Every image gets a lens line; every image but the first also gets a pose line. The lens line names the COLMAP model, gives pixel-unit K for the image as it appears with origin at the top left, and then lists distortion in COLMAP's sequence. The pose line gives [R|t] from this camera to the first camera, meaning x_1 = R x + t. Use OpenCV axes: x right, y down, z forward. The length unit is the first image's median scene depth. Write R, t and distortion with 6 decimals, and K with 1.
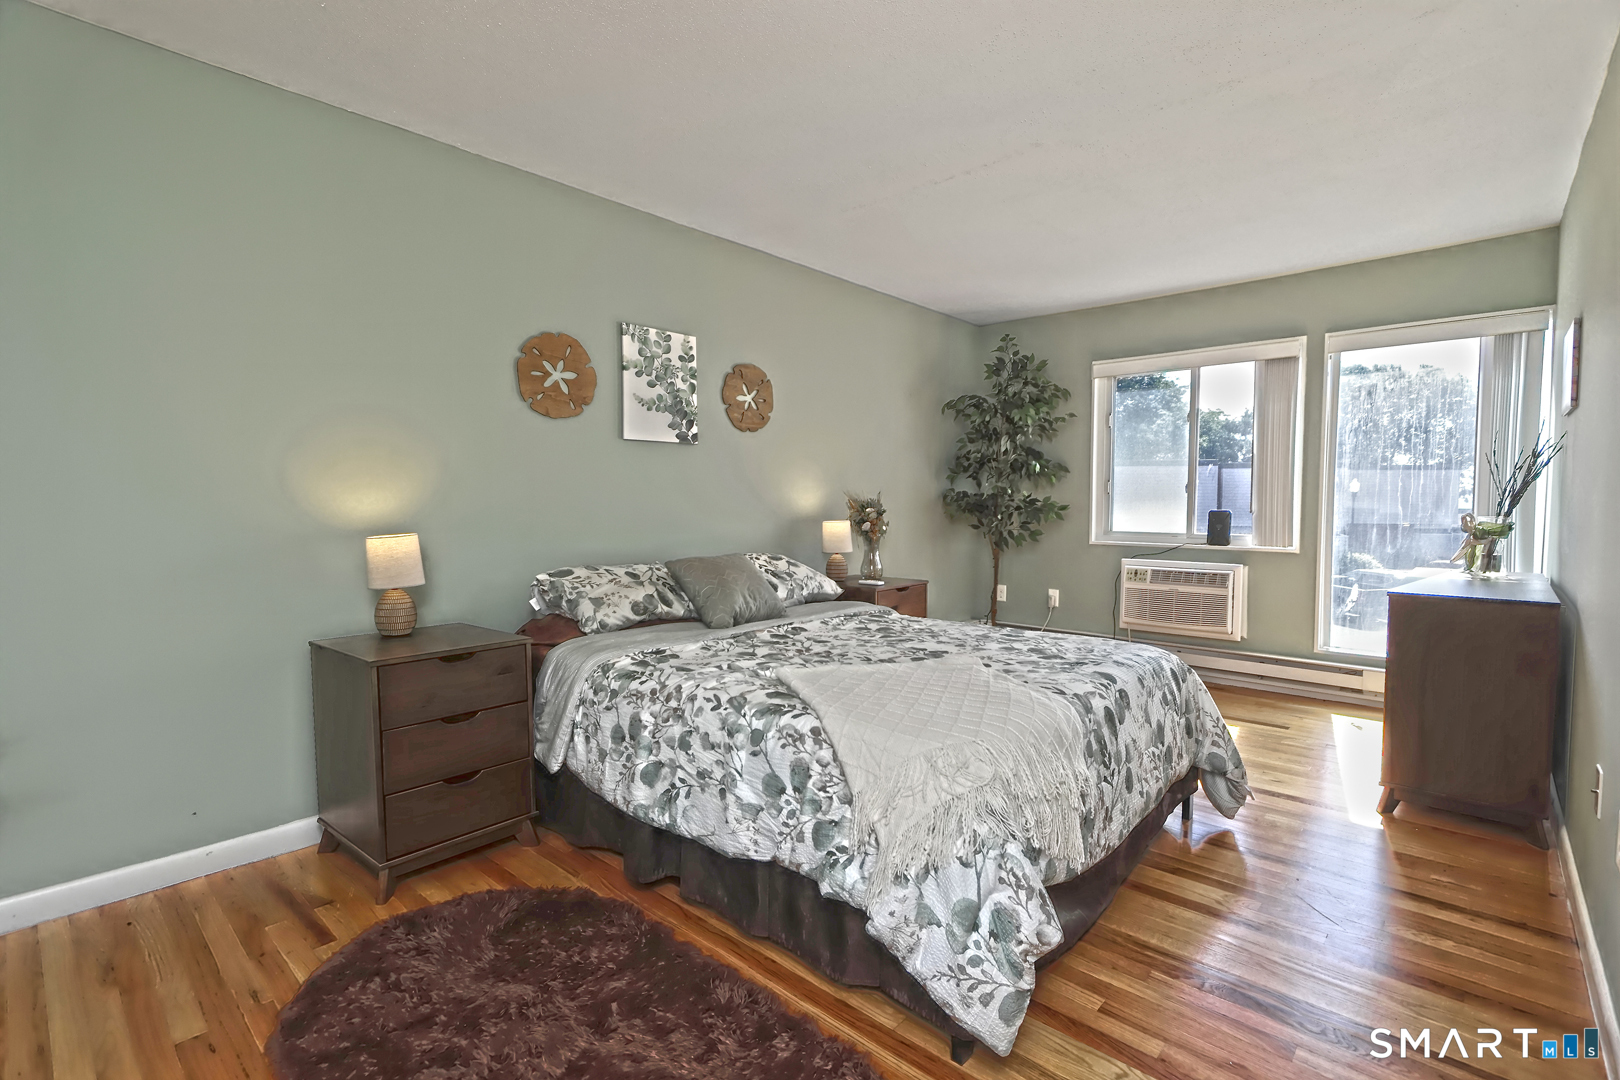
lens RADIAL K [[750.4, 0, 816.8], [0, 750.4, 501.0], [0, 0, 1]] dist [-0.008890, 0.000271]
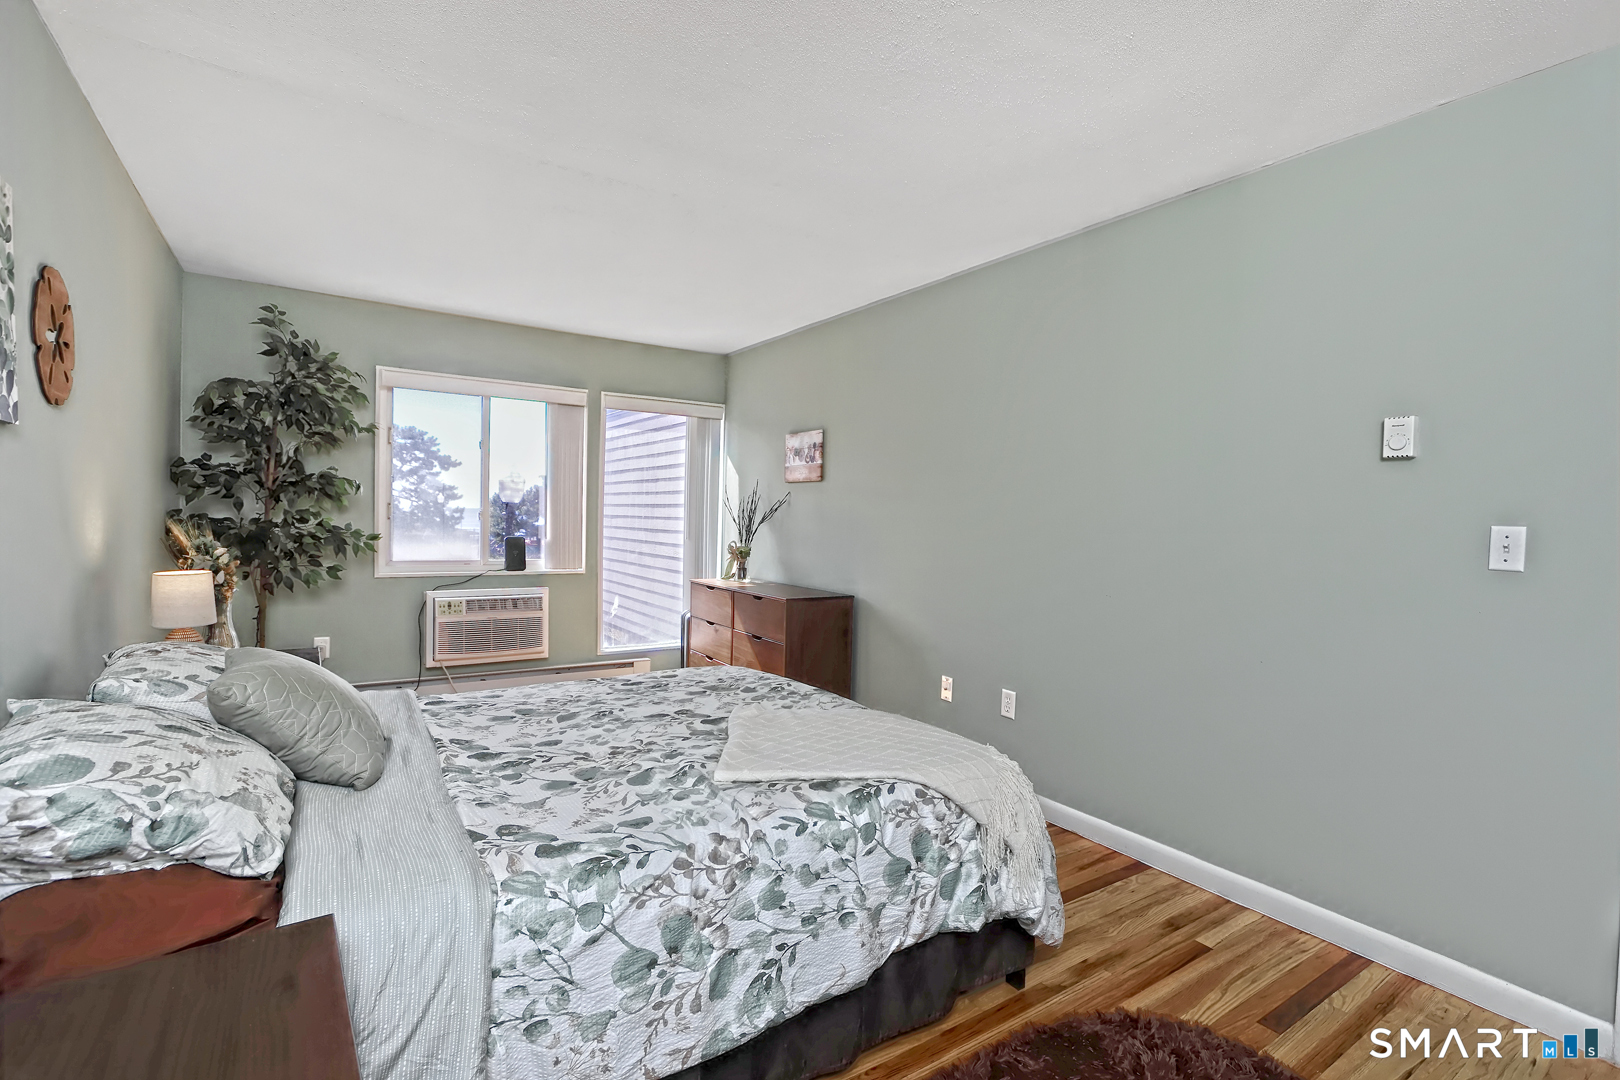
lens RADIAL K [[750.4, 0, 816.8], [0, 750.4, 501.0], [0, 0, 1]] dist [-0.008890, 0.000271]
pose [[0.233800, 0.024689, 0.971971, -0.793918], [-0.019420, 0.999597, -0.020719, -0.050305], [-0.972091, -0.014032, 0.234185, 0.695937]]
